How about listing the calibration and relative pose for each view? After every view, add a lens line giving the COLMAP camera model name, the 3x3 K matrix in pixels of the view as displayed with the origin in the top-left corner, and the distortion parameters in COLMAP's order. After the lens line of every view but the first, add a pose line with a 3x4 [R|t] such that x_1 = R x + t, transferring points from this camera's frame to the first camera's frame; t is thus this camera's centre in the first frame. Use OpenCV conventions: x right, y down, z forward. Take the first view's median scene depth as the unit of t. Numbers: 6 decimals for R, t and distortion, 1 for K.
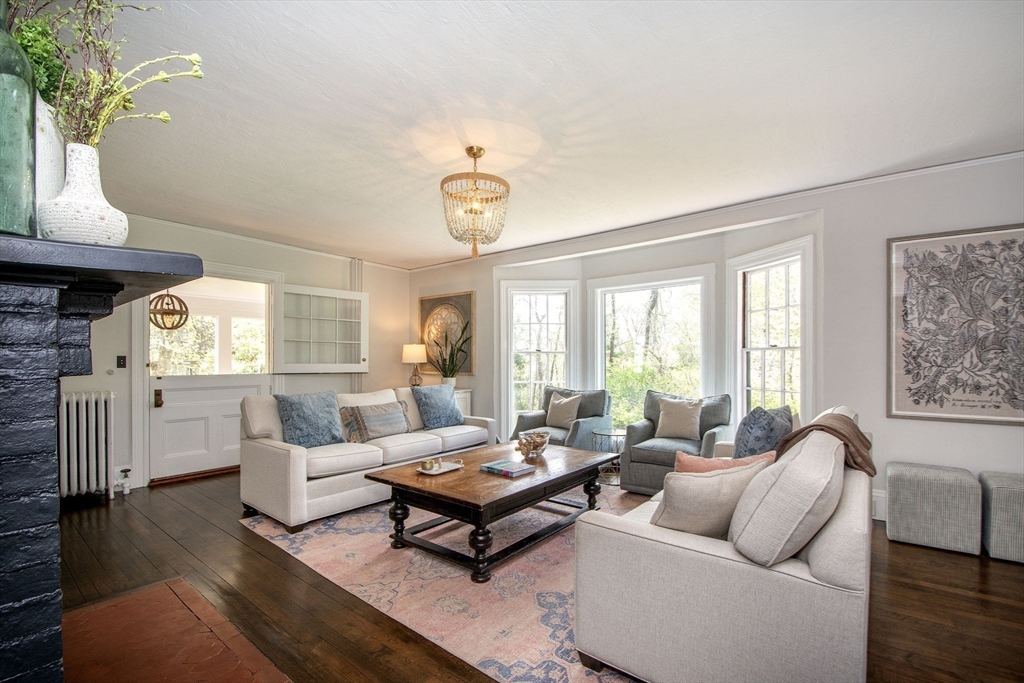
lens RADIAL K [[451.2, 0, 515.9], [0, 451.2, 374.3], [0, 0, 1]] dist [-0.000182, -0.000087]
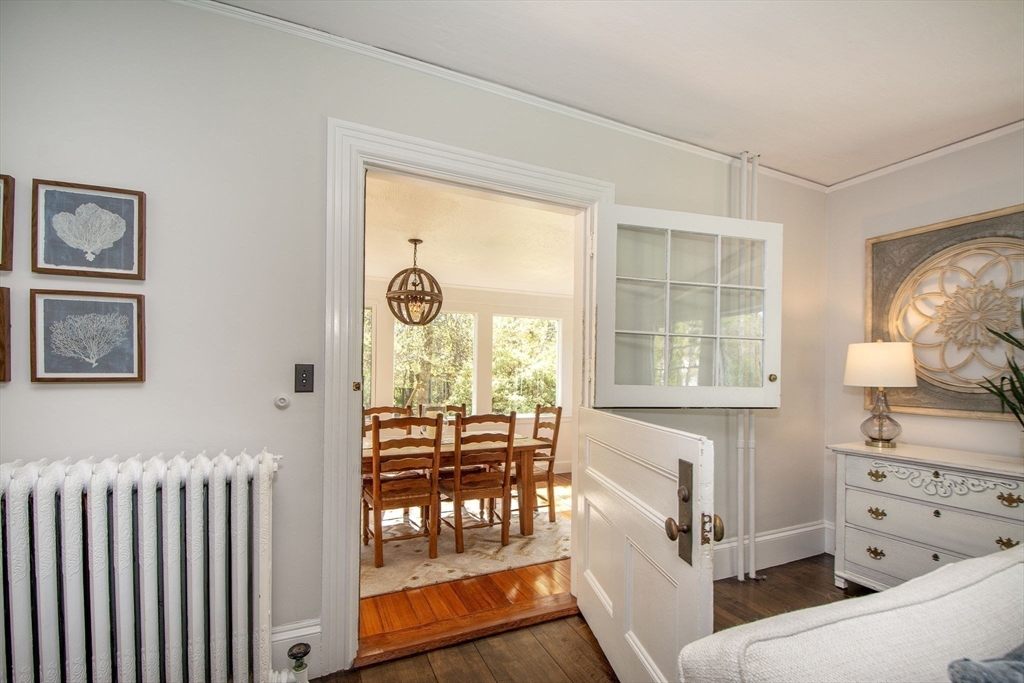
lens RADIAL K [[451.2, 0, 515.9], [0, 451.2, 374.3], [0, 0, 1]] dist [-0.000182, -0.000087]
pose [[0.889198, 0.012517, -0.457352, -0.355764], [-0.026903, 0.999326, -0.024956, -0.018955], [0.456732, 0.034495, 0.888935, 0.507076]]
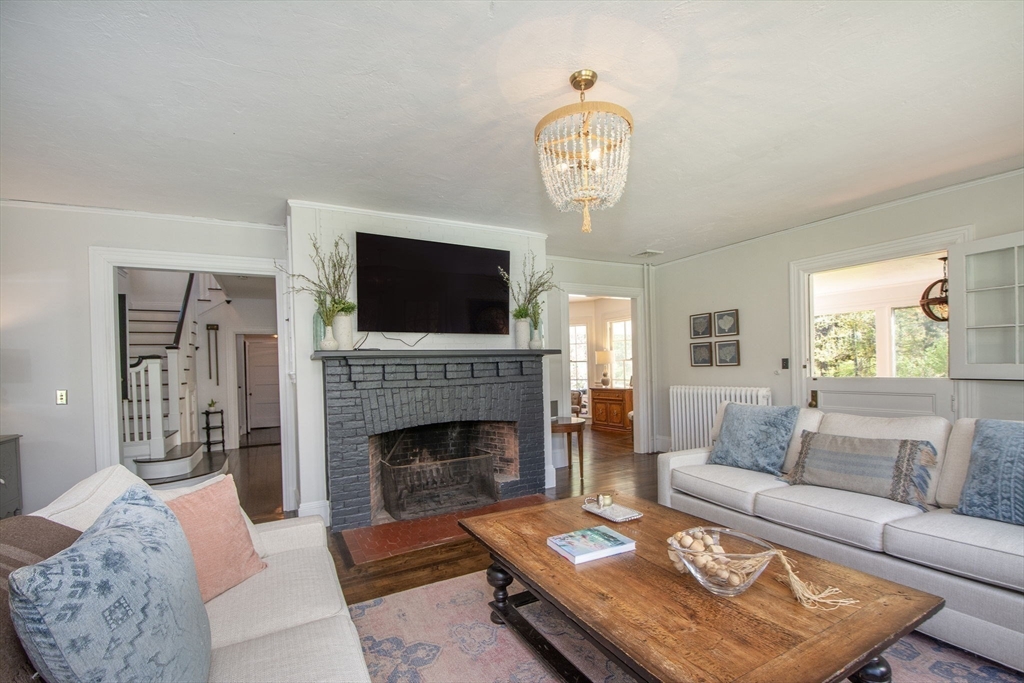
lens RADIAL K [[451.2, 0, 515.9], [0, 451.2, 374.3], [0, 0, 1]] dist [-0.000182, -0.000087]
pose [[-0.388583, 0.031756, -0.920866, 0.310203], [0.004436, 0.999459, 0.032595, -0.029290], [0.921403, 0.008581, -0.388513, 0.584270]]
